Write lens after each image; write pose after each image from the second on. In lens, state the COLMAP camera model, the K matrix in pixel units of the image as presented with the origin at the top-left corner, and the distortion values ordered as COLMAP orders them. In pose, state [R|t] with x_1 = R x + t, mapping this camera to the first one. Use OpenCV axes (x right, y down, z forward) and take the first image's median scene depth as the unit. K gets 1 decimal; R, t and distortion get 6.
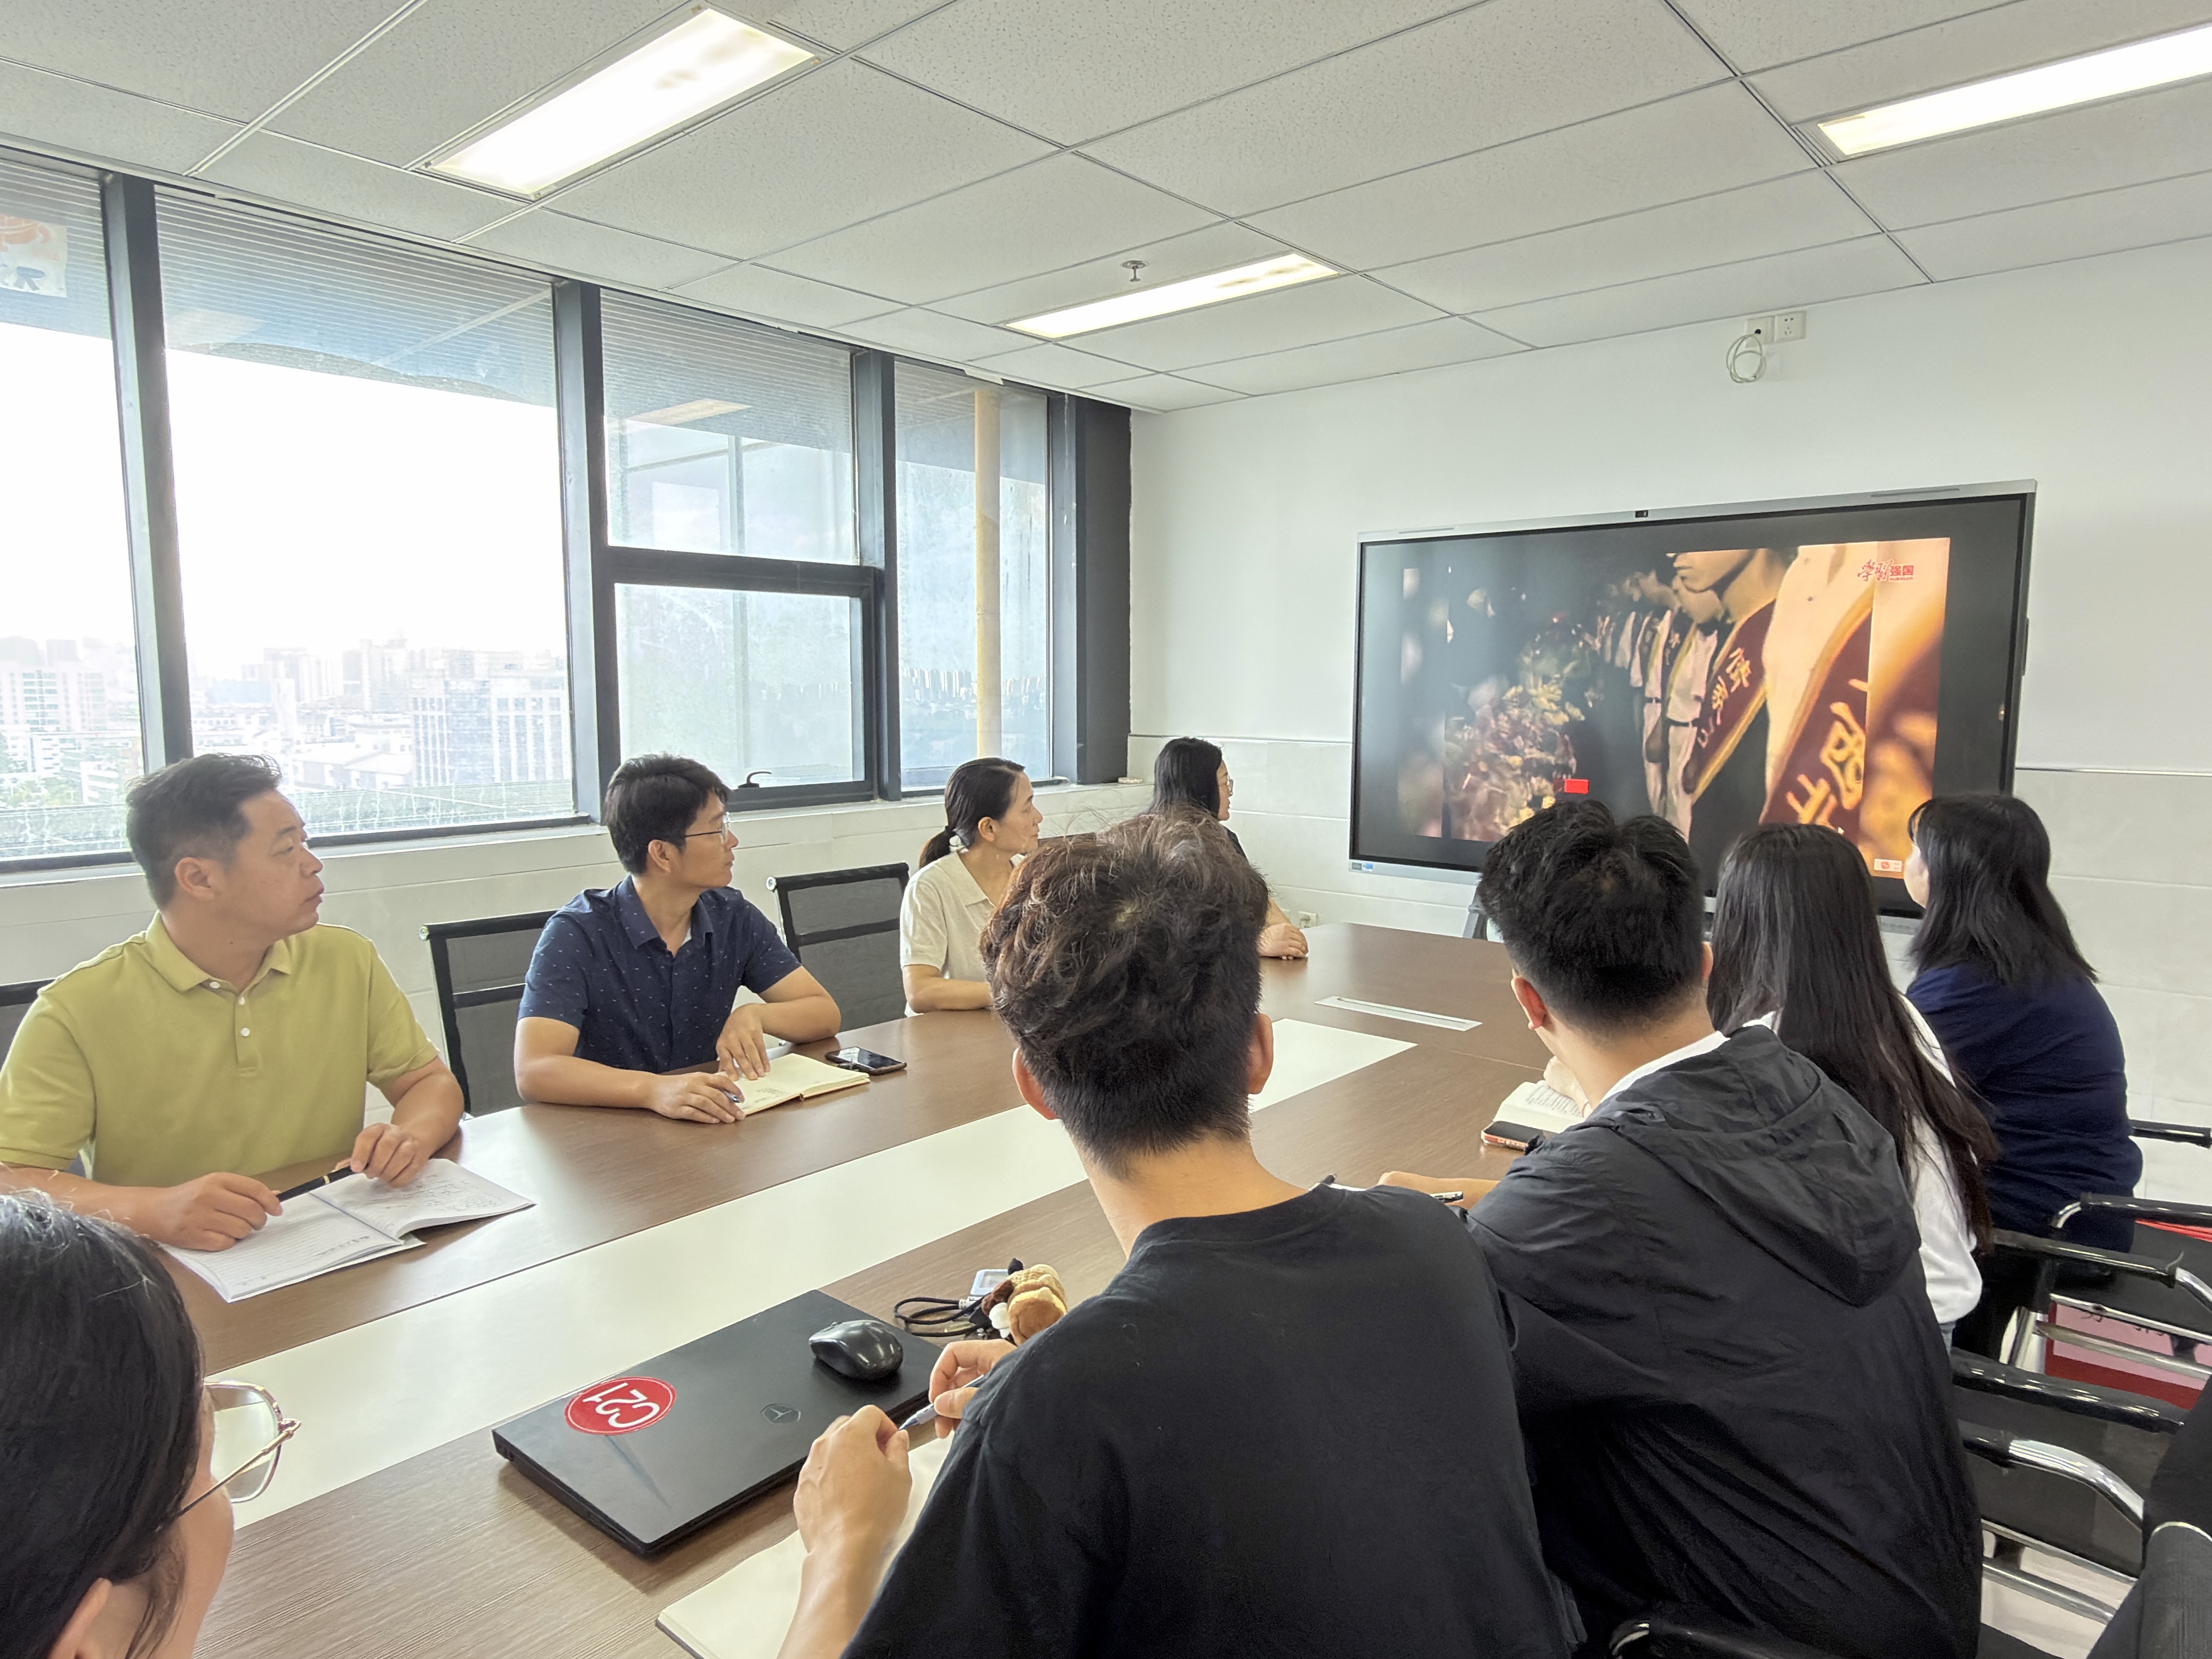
lens RADIAL K [[1366.1, 0, 1103.9], [0, 1366.1, 829.2], [0, 0, 1]] dist [0.006703, -0.000445]
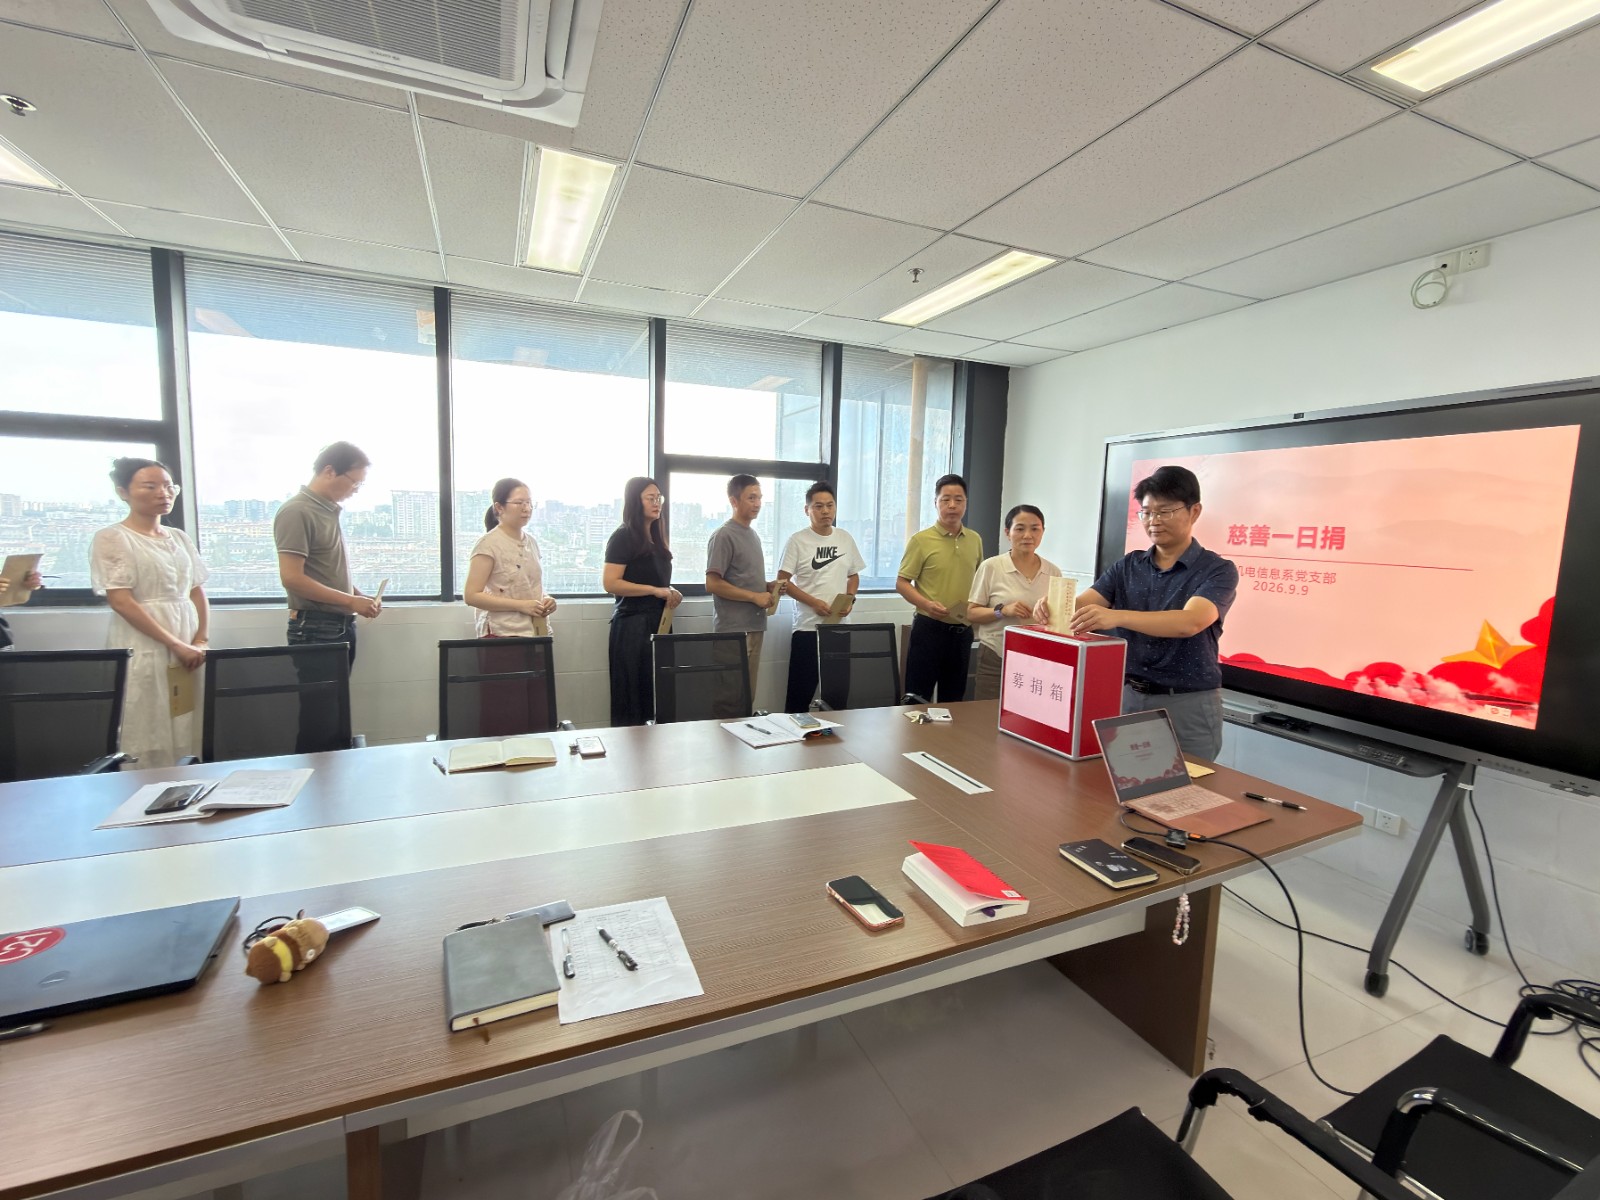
lens RADIAL K [[714.2, 0, 802.8], [0, 714.2, 600.0], [0, 0, 1]] dist [0.004182, 0.001496]
pose [[0.903071, 0.071014, -0.423580, 0.248984], [-0.073429, 0.997244, 0.010638, -0.025257], [0.423168, 0.021496, 0.905796, 0.169868]]
